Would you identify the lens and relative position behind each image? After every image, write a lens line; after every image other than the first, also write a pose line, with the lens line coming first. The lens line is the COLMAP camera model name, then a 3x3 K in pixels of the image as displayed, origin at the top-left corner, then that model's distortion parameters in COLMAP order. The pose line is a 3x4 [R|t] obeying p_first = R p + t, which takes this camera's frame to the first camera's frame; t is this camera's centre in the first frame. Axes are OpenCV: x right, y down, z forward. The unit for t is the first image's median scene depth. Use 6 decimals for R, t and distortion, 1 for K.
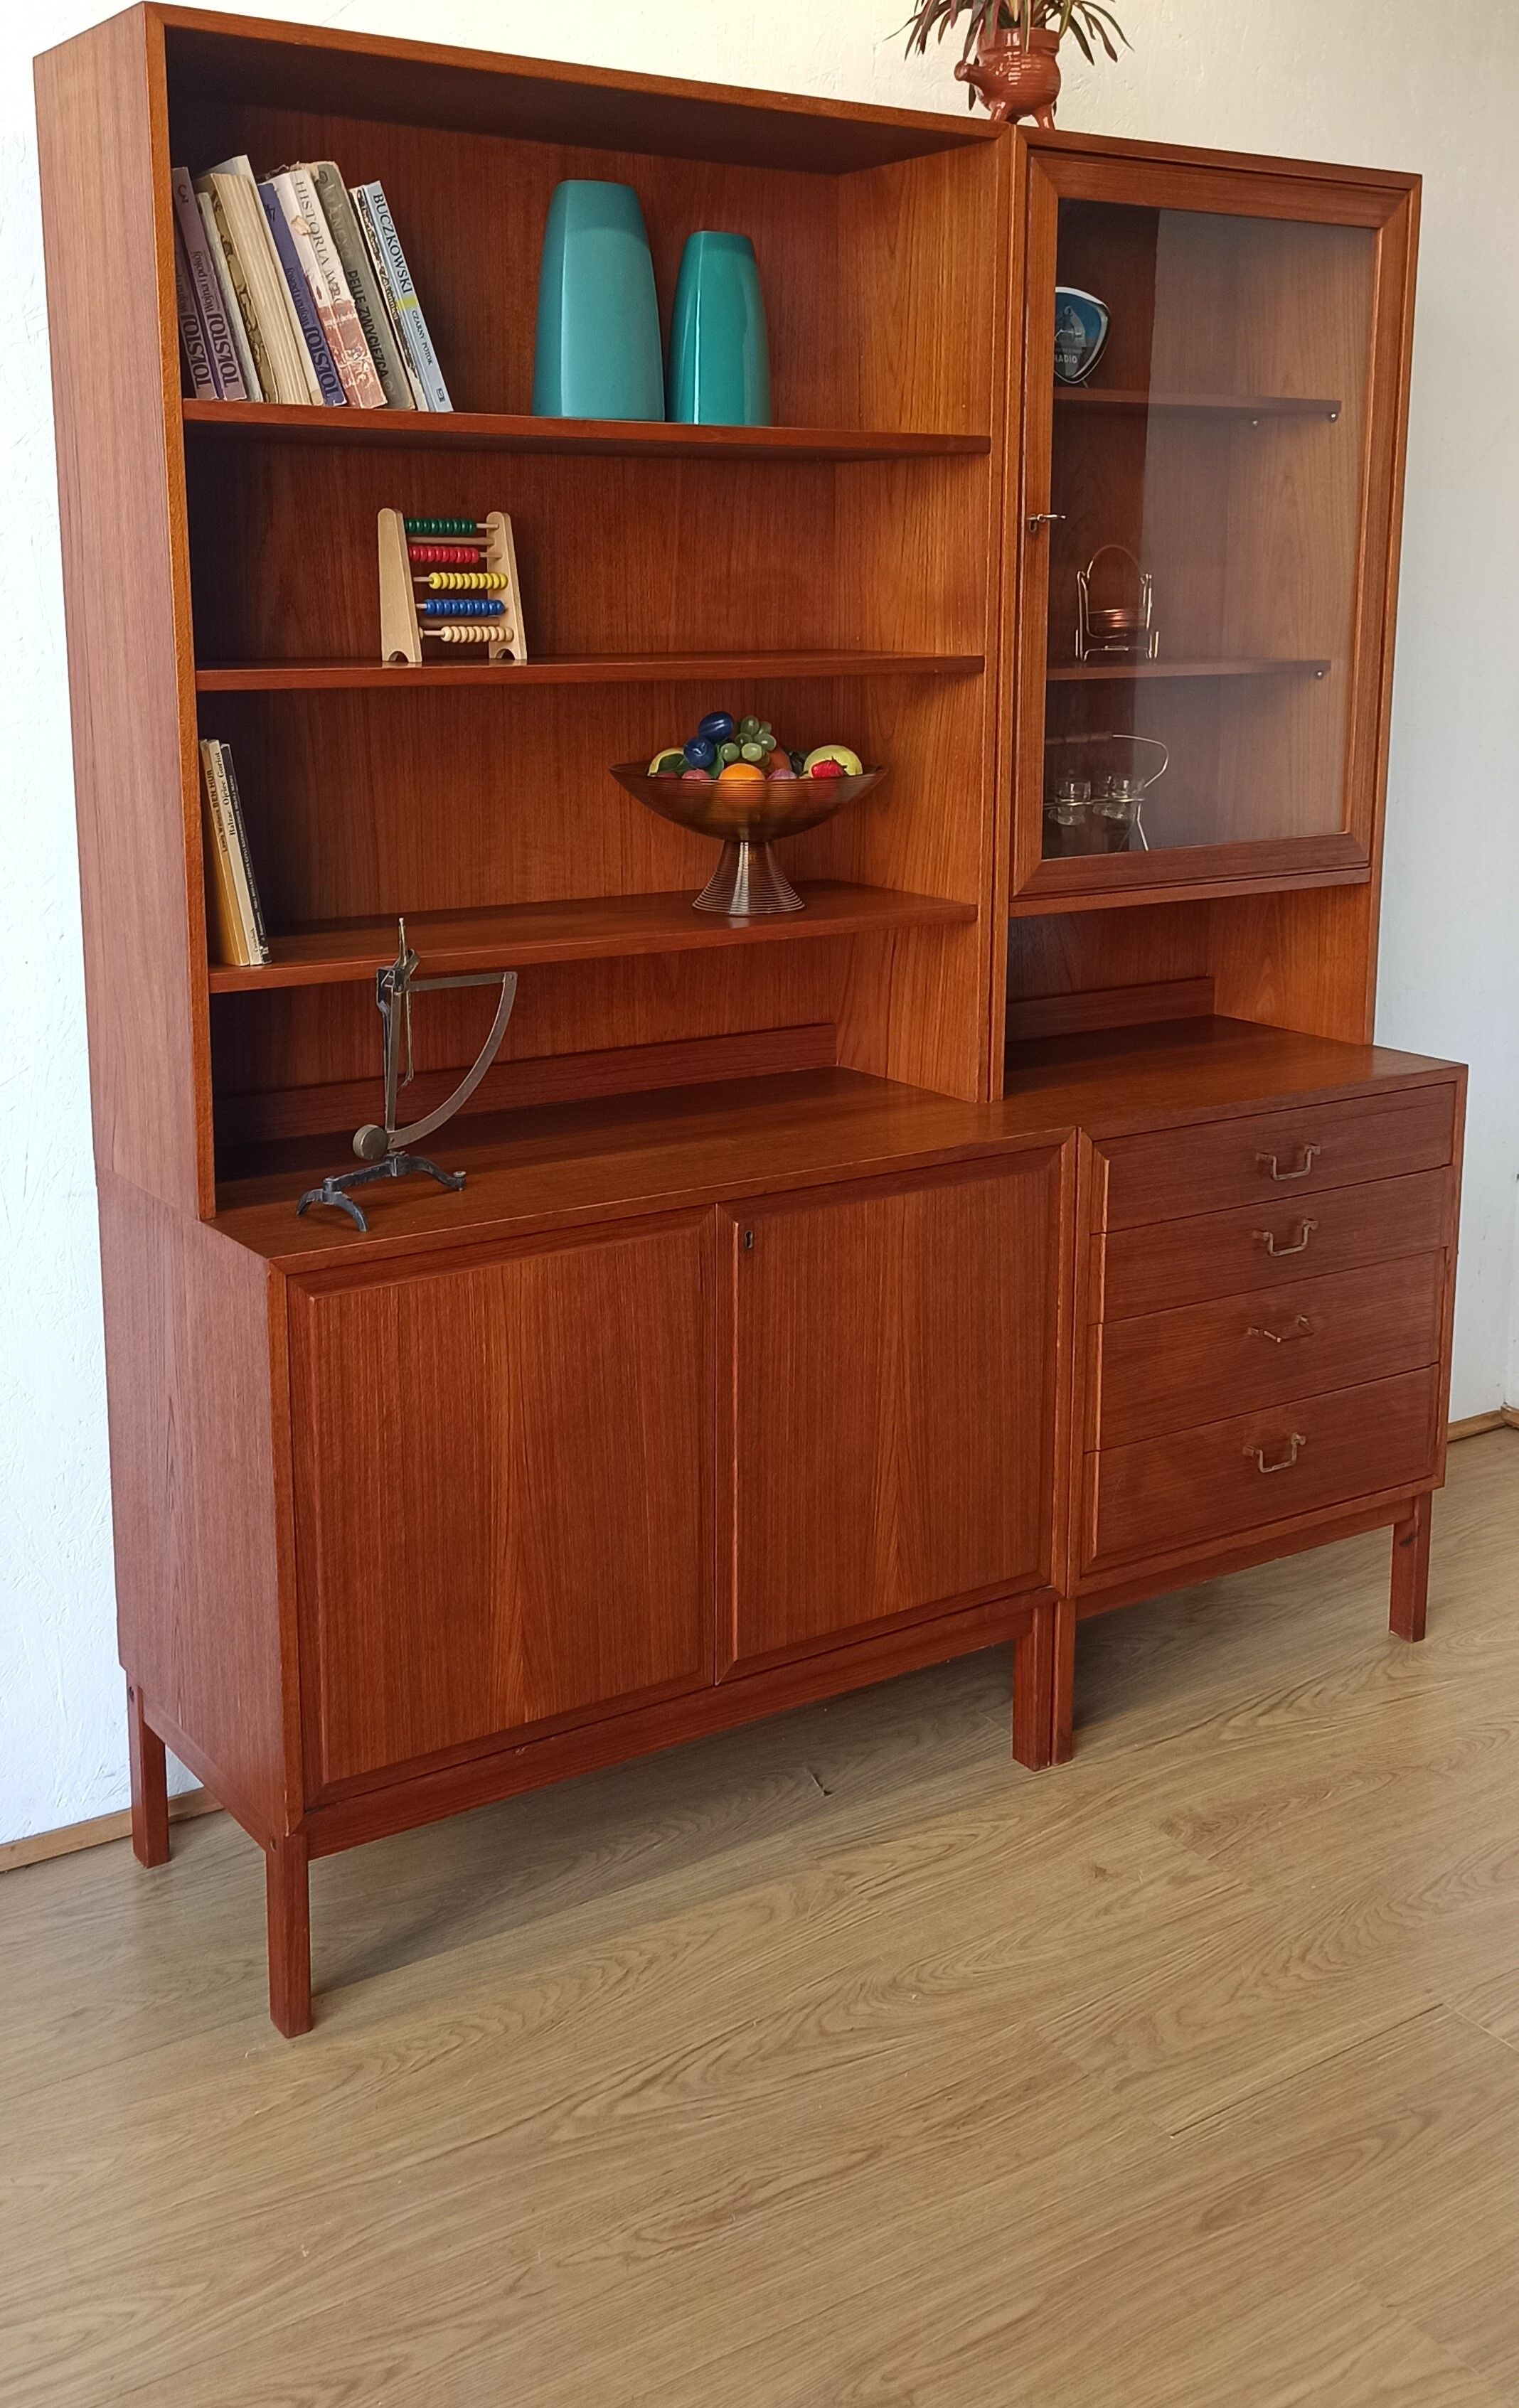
lens RADIAL K [[2409.4, 0, 765.4], [0, 2409.4, 1049.1], [0, 0, 1]] dist [0.064394, -0.043179]
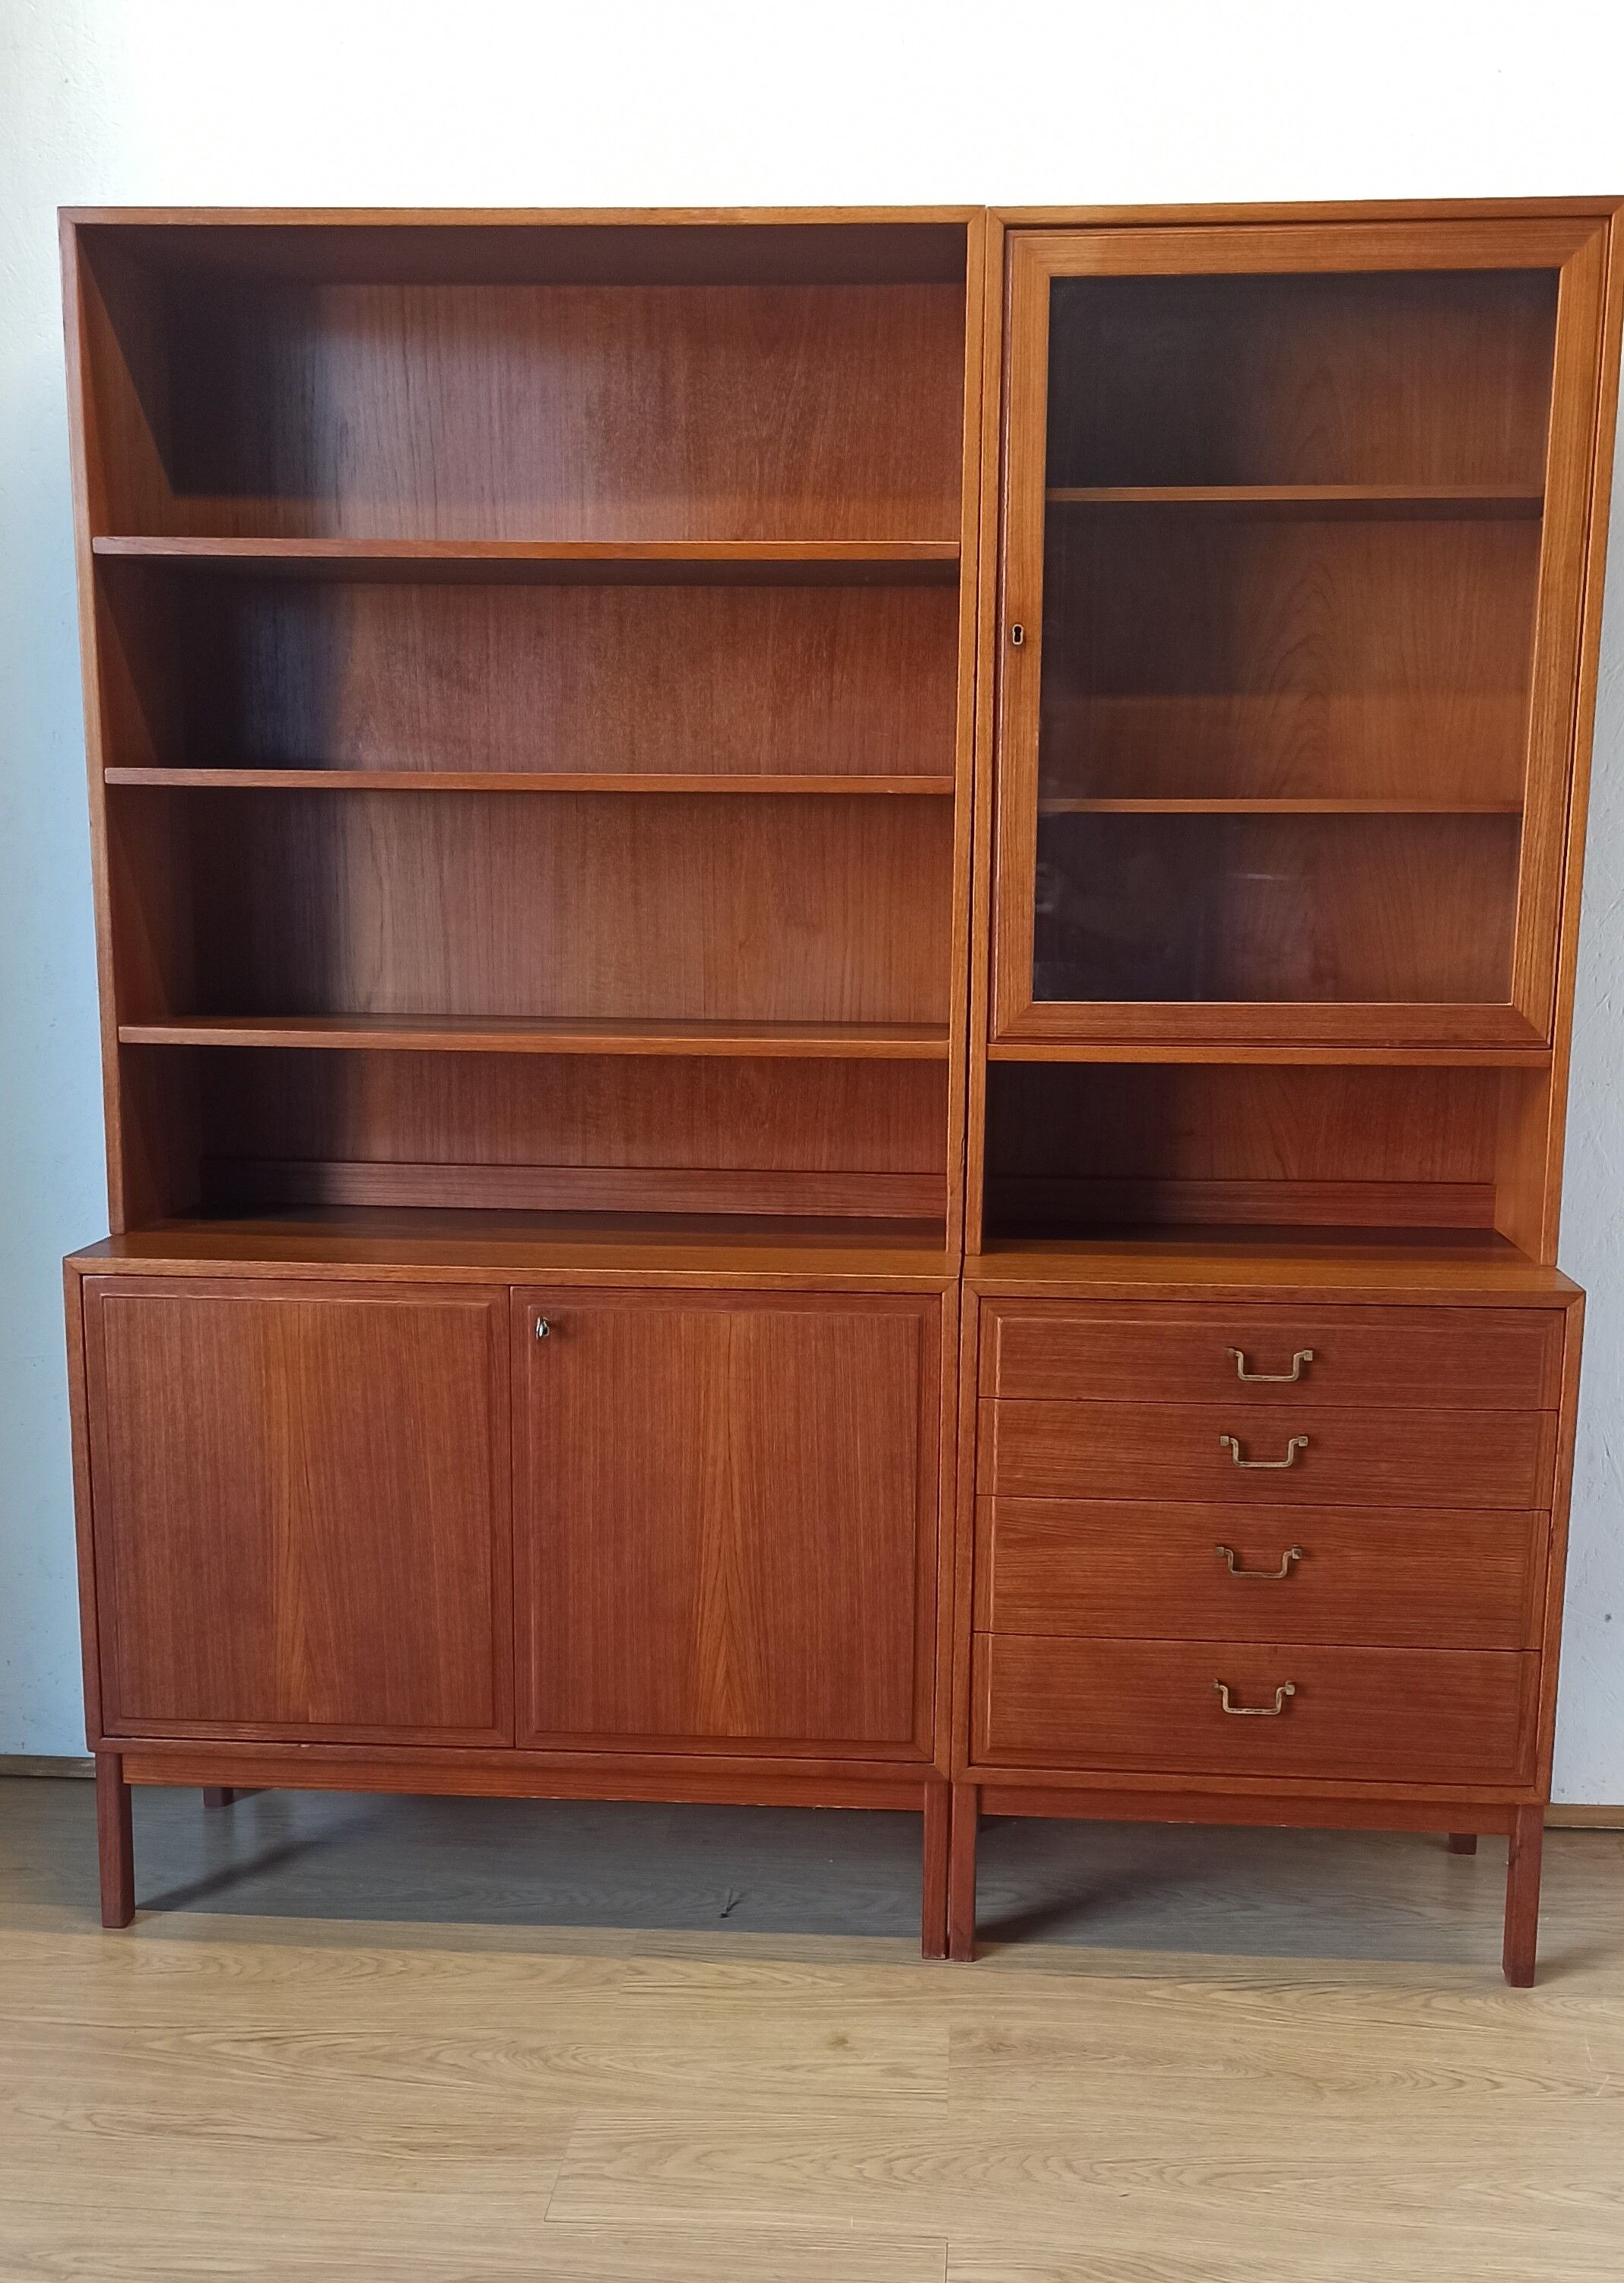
lens RADIAL K [[2570.7, 0, 815.8], [0, 2570.7, 1368.4], [0, 0, 1]] dist [0.067093, -0.035736]
pose [[0.784325, 0.130569, -0.606453, 0.750613], [-0.126384, 0.990728, 0.049850, 0.026099], [0.607339, 0.037547, 0.793555, 0.181423]]
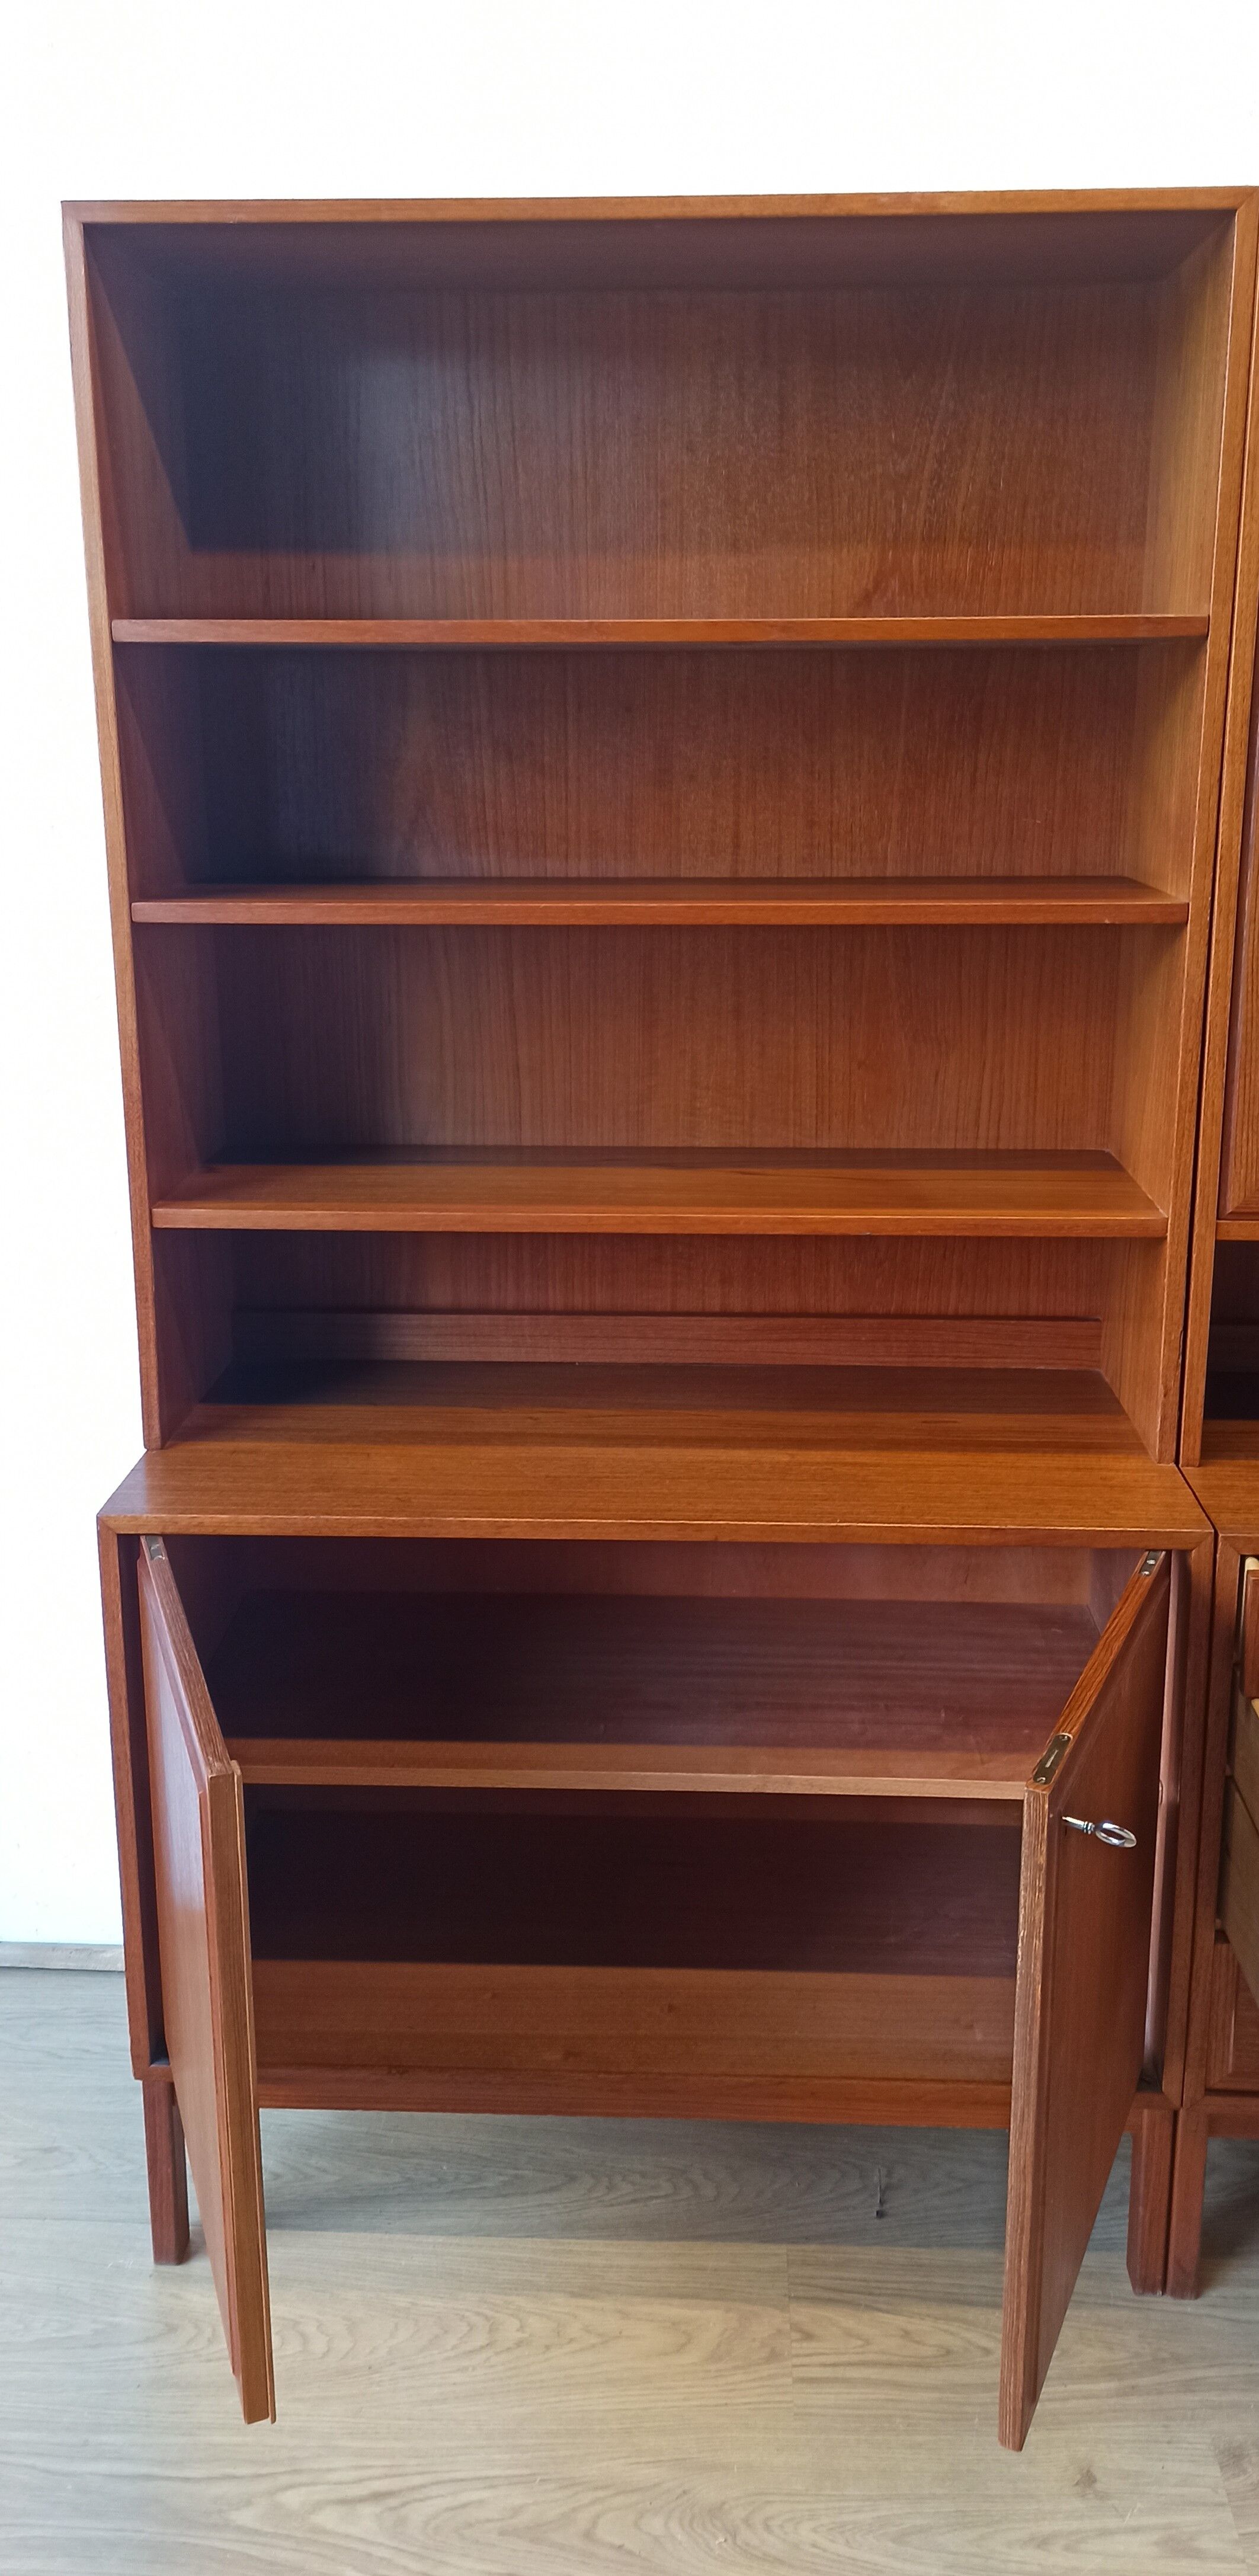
lens RADIAL K [[2010.4, 0, 632.1], [0, 2010.4, 1202.7], [0, 0, 1]] dist [0.057976, -0.059103]
pose [[0.800463, 0.136464, -0.583641, 0.364066], [-0.108880, 0.990642, 0.082298, -0.110222], [0.589410, -0.002330, 0.807831, 0.405501]]
